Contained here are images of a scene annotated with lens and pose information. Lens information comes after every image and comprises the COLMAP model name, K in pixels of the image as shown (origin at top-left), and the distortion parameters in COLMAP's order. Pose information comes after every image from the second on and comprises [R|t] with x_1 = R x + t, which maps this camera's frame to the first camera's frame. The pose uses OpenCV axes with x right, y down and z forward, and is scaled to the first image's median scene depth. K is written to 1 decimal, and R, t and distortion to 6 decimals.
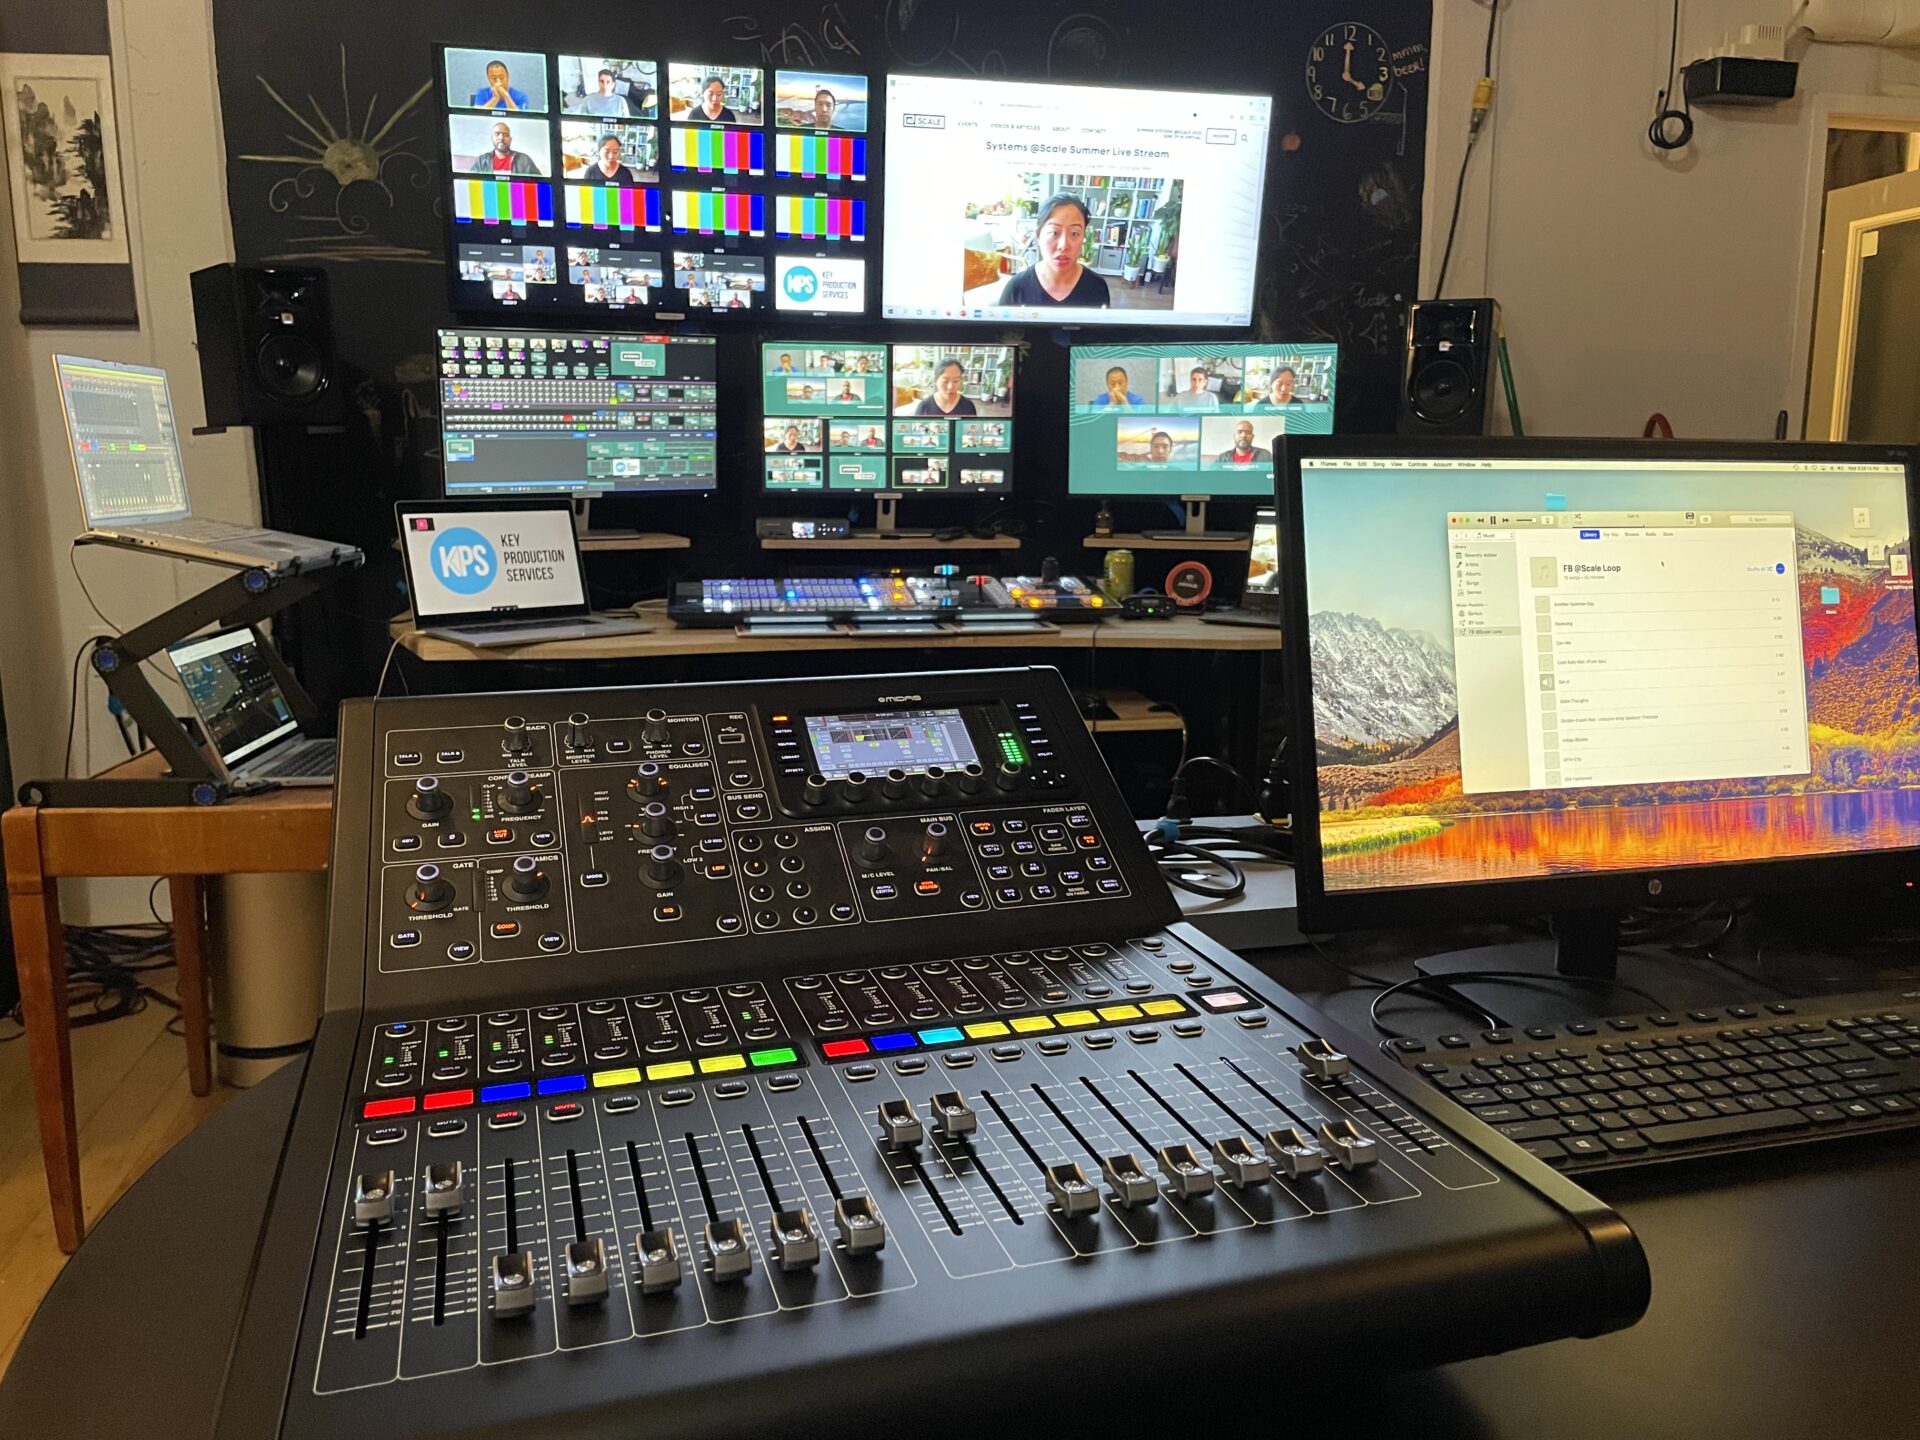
lens RADIAL K [[1467.6, 0, 966.7], [0, 1467.6, 715.8], [0, 0, 1]] dist [0.092421, -0.144642]
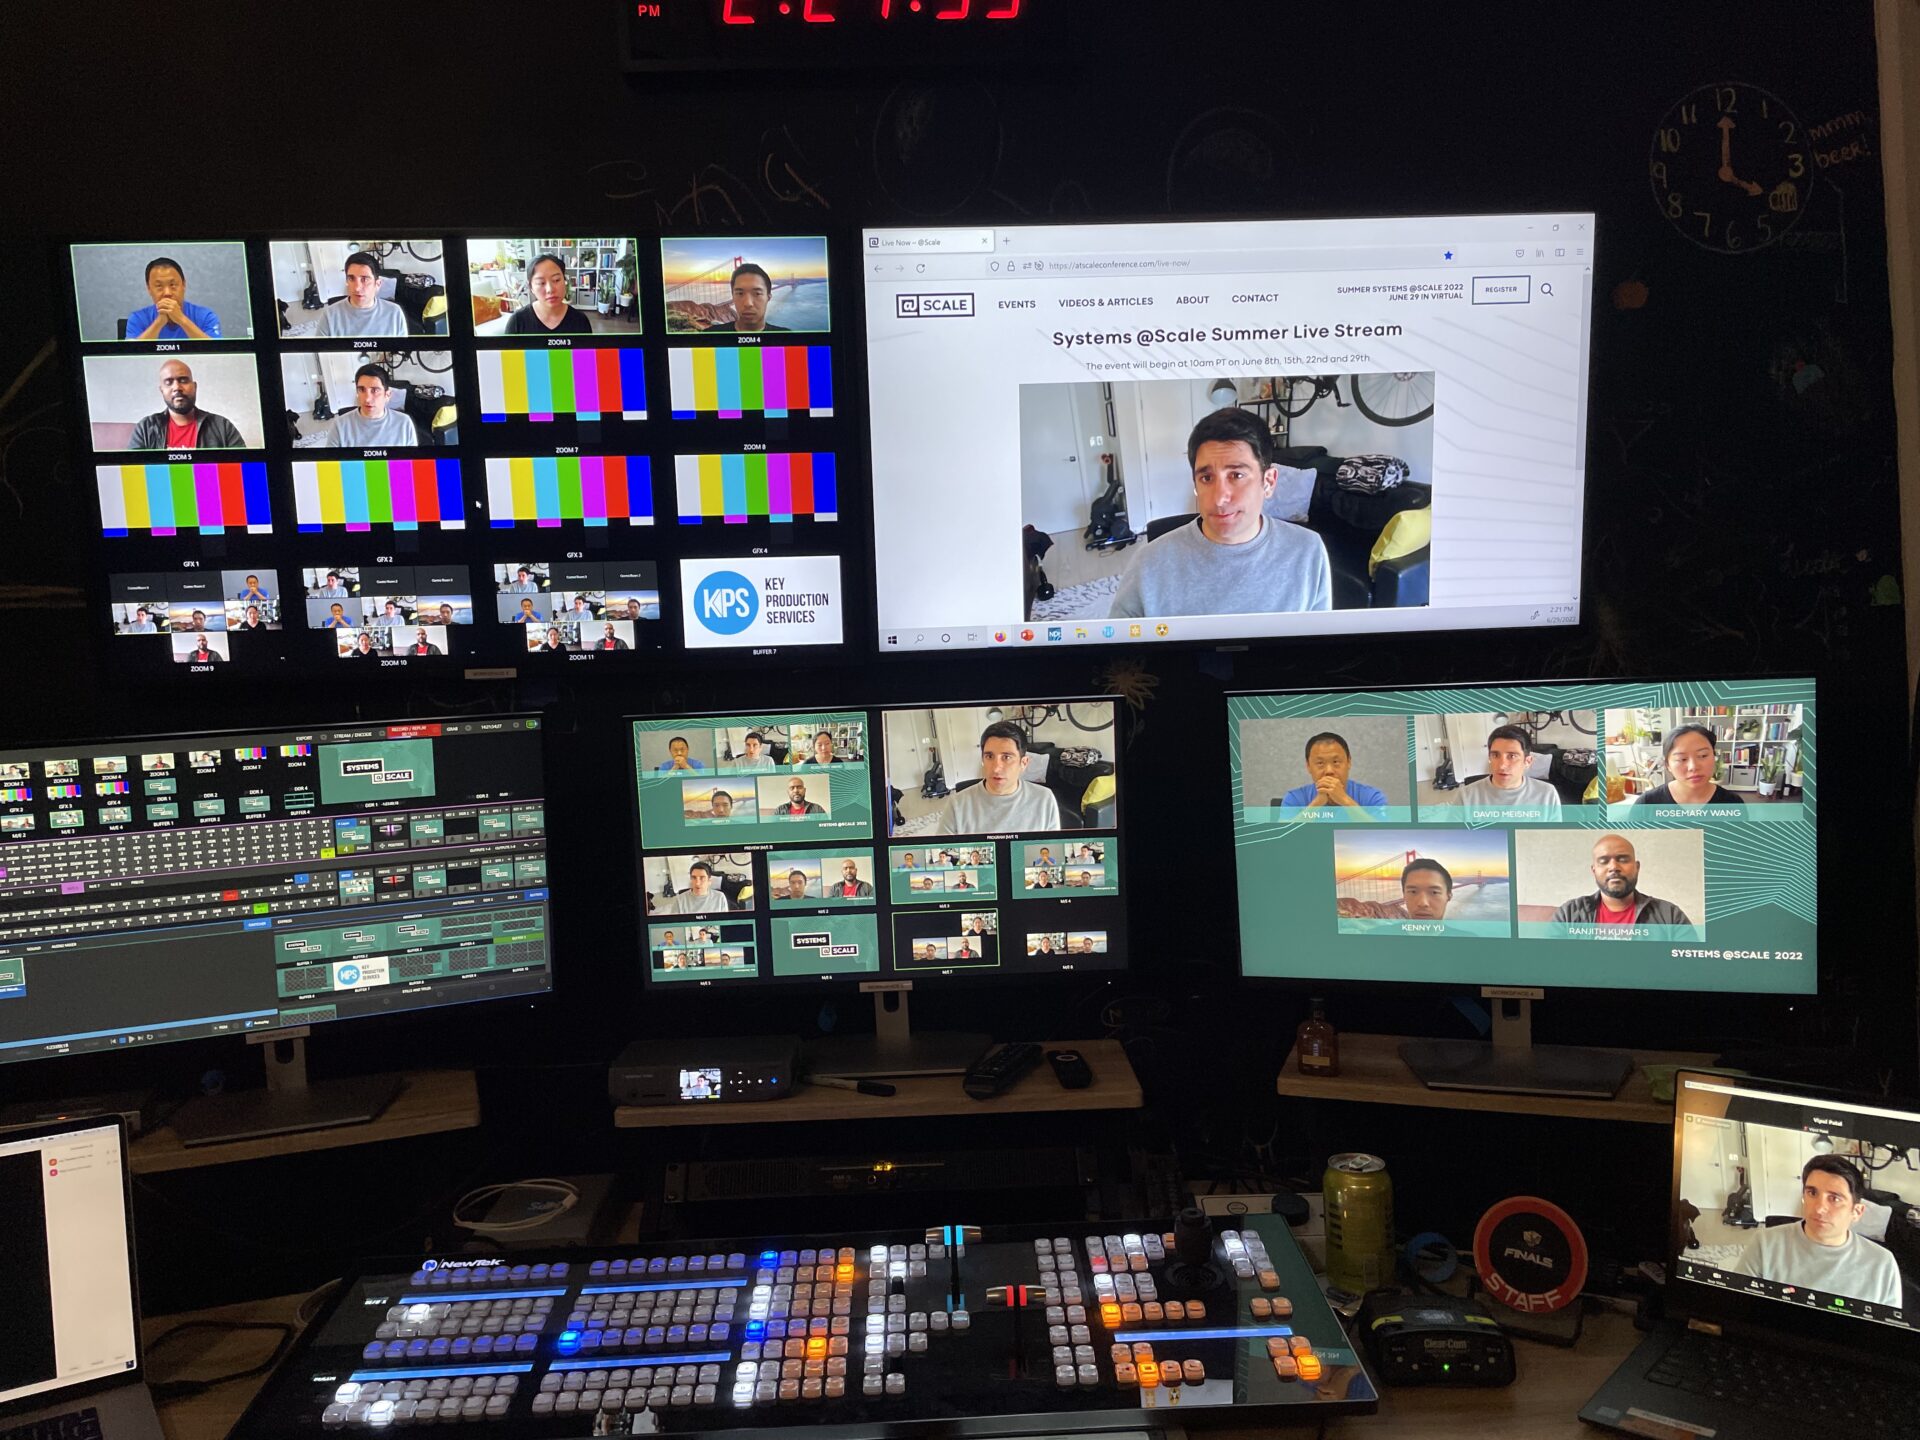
lens RADIAL K [[1450.4, 0, 959.6], [0, 1450.4, 706.3], [0, 0, 1]] dist [0.095194, -0.139690]
pose [[0.987336, -0.041205, -0.153197, 0.057010], [0.016267, 0.986885, -0.160603, -0.170394], [0.157806, 0.156078, 0.975057, 0.506065]]
